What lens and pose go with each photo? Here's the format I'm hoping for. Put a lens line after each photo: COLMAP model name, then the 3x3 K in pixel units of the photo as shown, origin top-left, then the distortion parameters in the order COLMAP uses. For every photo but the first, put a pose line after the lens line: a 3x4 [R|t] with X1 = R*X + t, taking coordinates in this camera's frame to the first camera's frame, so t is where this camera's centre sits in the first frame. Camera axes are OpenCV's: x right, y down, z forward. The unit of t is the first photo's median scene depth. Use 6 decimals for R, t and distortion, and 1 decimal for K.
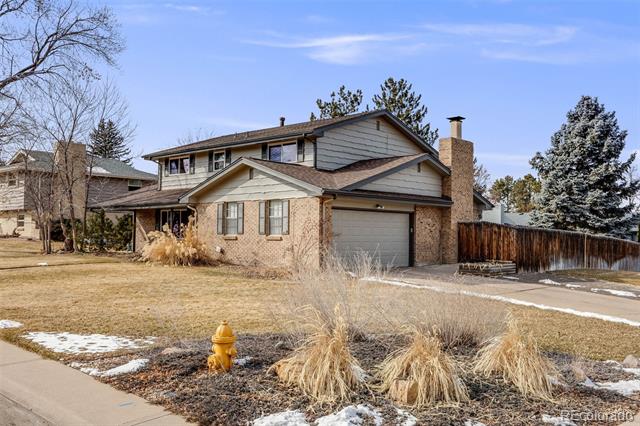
lens RADIAL K [[602.9, 0, 320.4], [0, 602.9, 214.6], [0, 0, 1]] dist [0.004507, -0.000563]
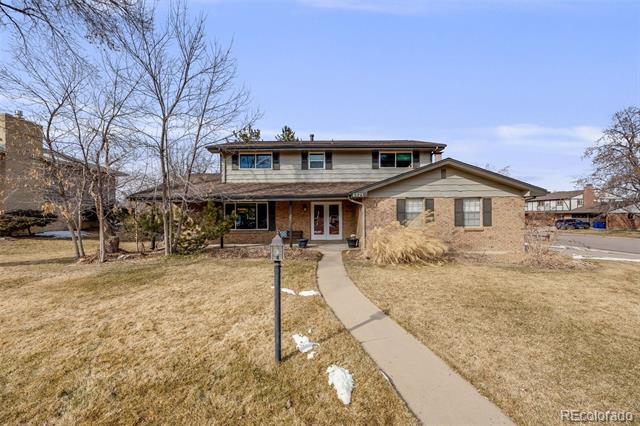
lens RADIAL K [[257.1, 0, 321.9], [0, 257.1, 207.3], [0, 0, 1]] dist [-0.000055, 0.000540]
pose [[0.736678, -0.007338, 0.676204, -0.657563], [-0.006700, 0.999813, 0.018149, -0.012242], [-0.676210, -0.017901, 0.736491, 0.843997]]
